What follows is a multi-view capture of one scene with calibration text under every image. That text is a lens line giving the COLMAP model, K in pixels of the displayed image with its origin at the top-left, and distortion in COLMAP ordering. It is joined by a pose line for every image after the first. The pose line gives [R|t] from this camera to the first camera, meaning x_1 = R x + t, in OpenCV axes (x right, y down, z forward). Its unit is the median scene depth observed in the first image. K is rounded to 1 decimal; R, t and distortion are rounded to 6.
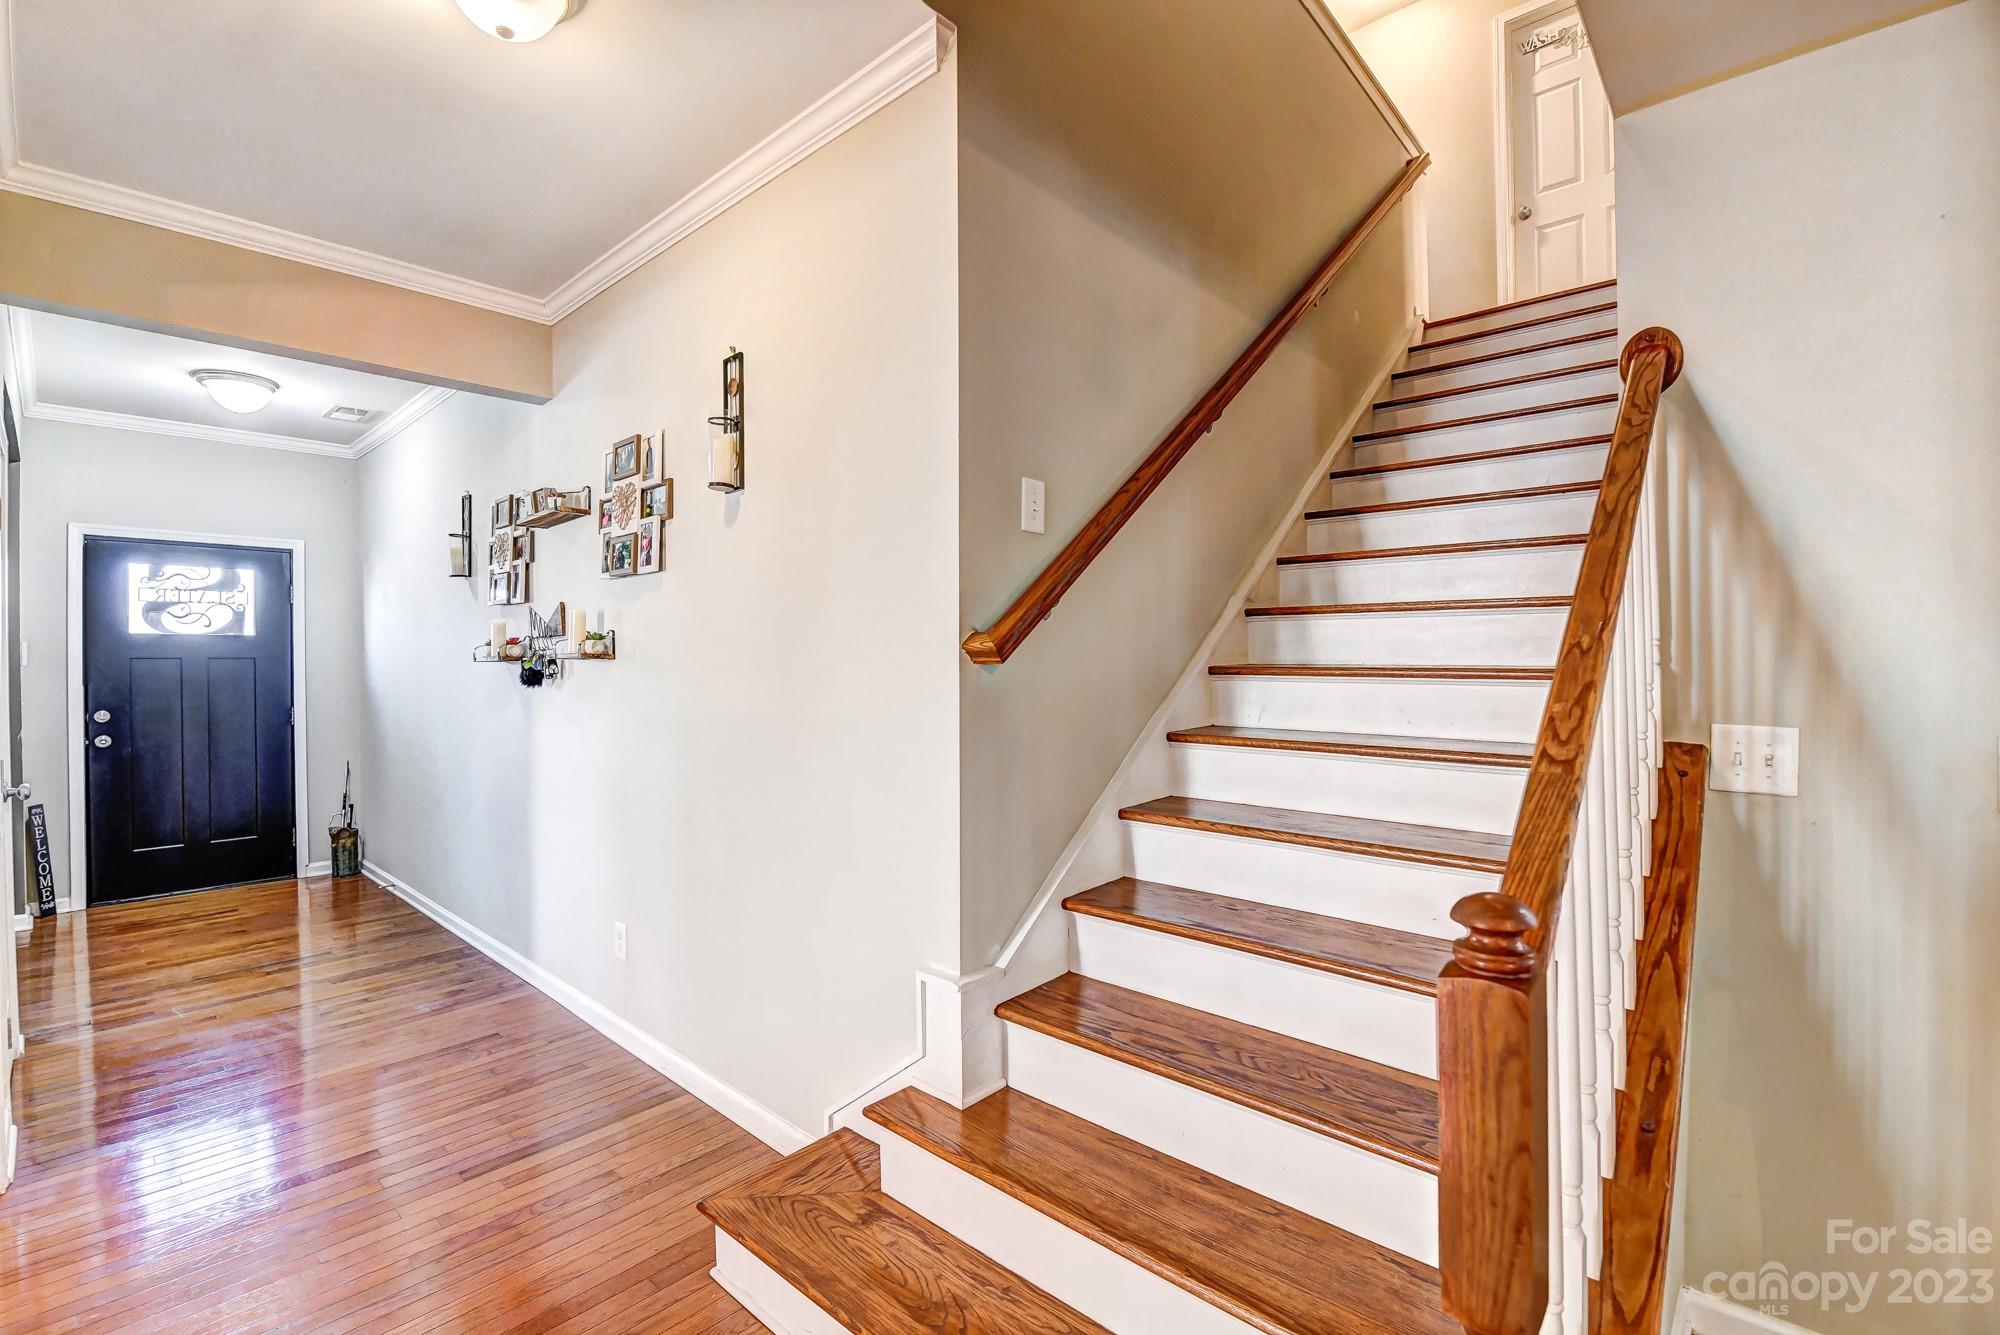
lens RADIAL K [[867.8, 0, 1008.4], [0, 867.8, 663.6], [0, 0, 1]] dist [0.001005, -0.011658]
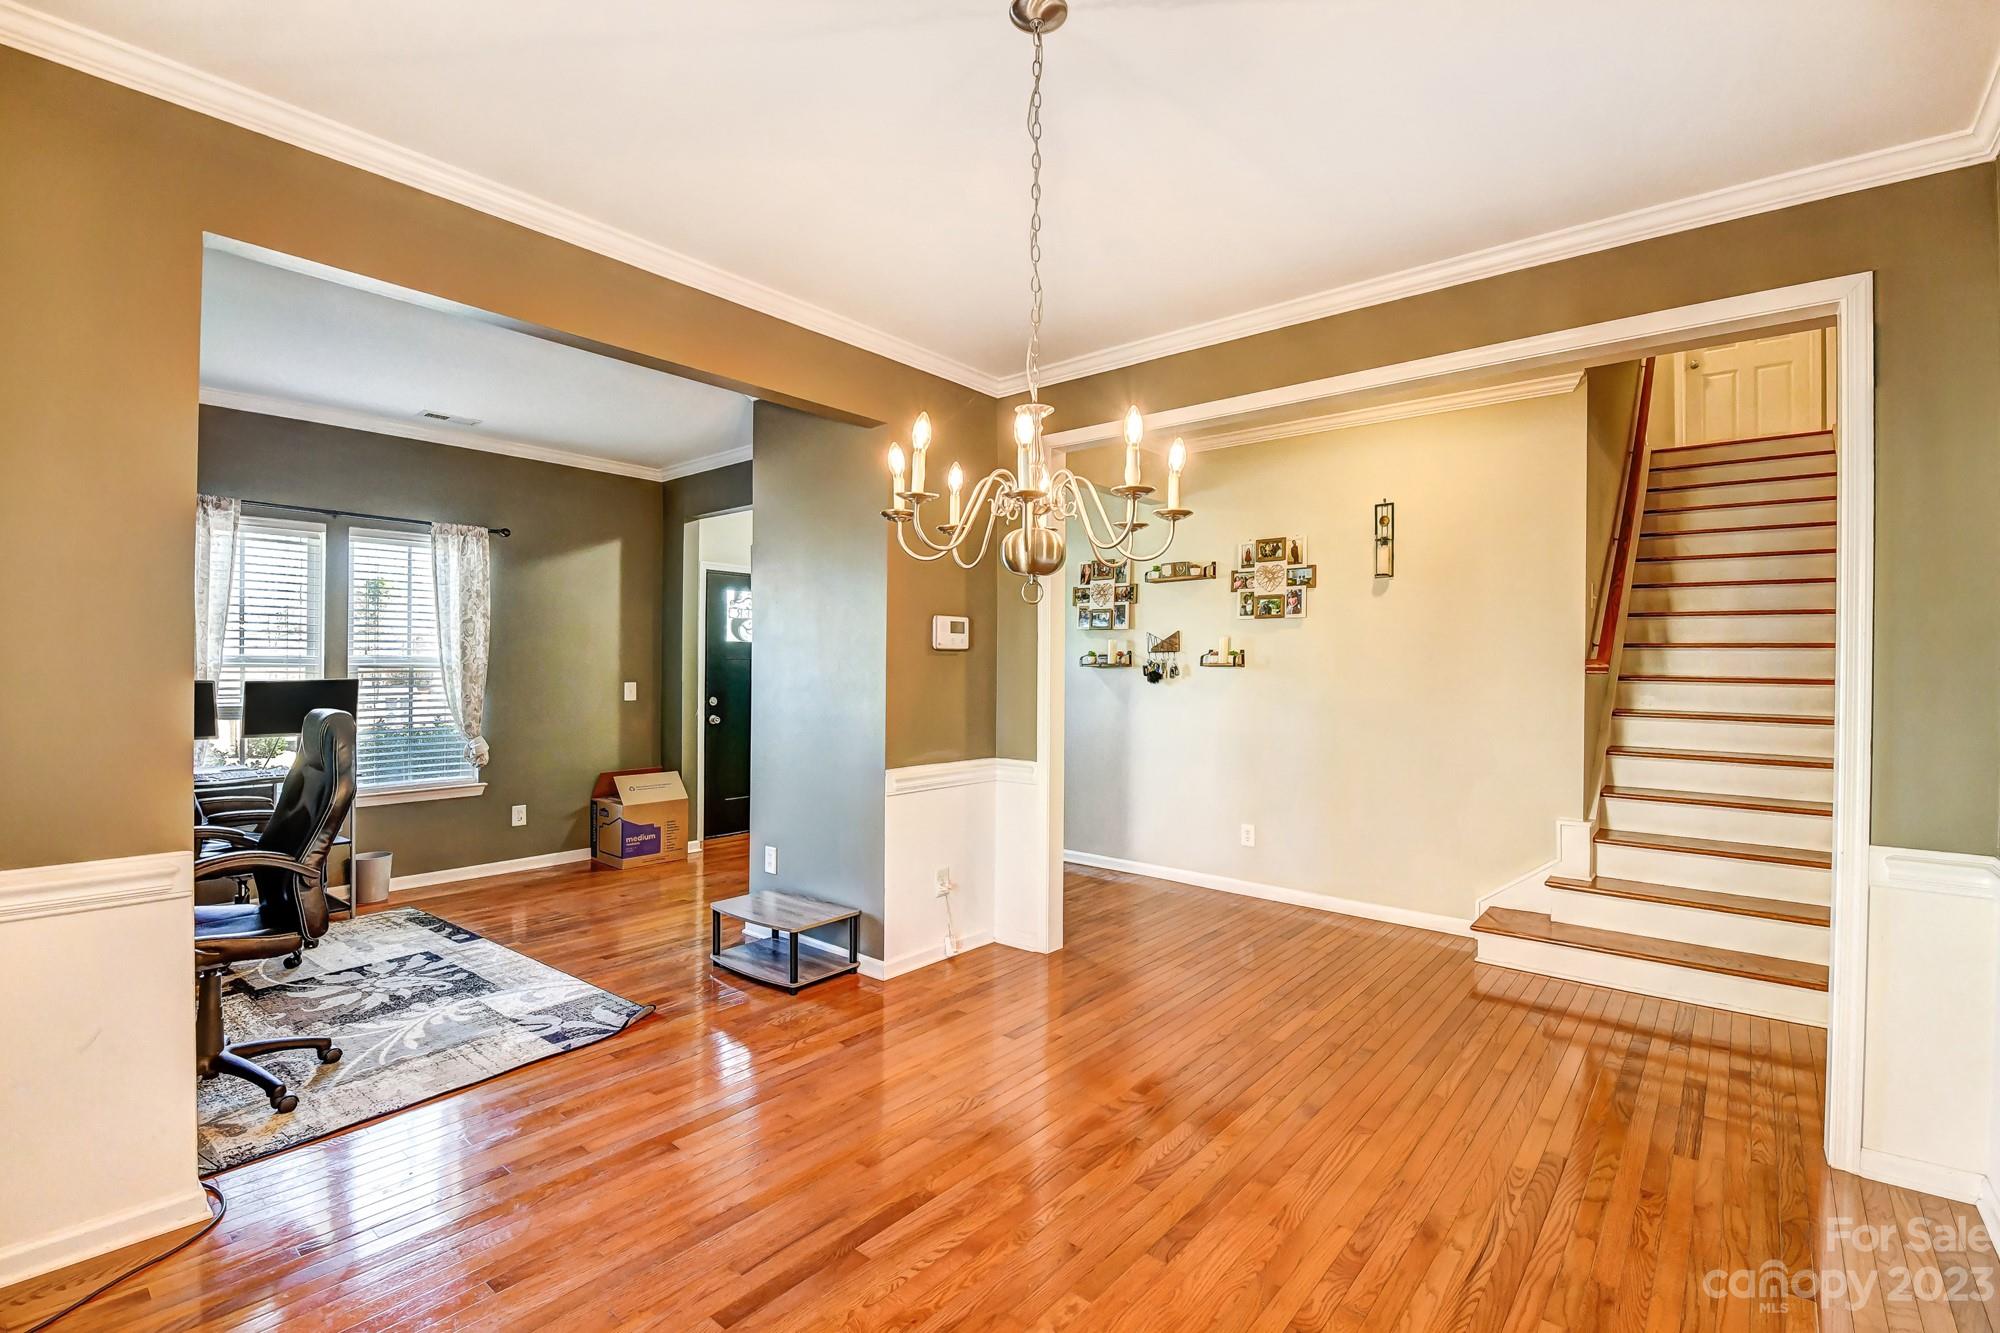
lens RADIAL K [[857.5, 0, 1048.8], [0, 857.5, 667.8], [0, 0, 1]] dist [0.002583, 0.000046]
pose [[0.998673, 0.015077, 0.049235, -0.910755], [-0.014960, 0.999884, -0.002745, 0.005551], [-0.049271, 0.002005, 0.998783, -0.630718]]
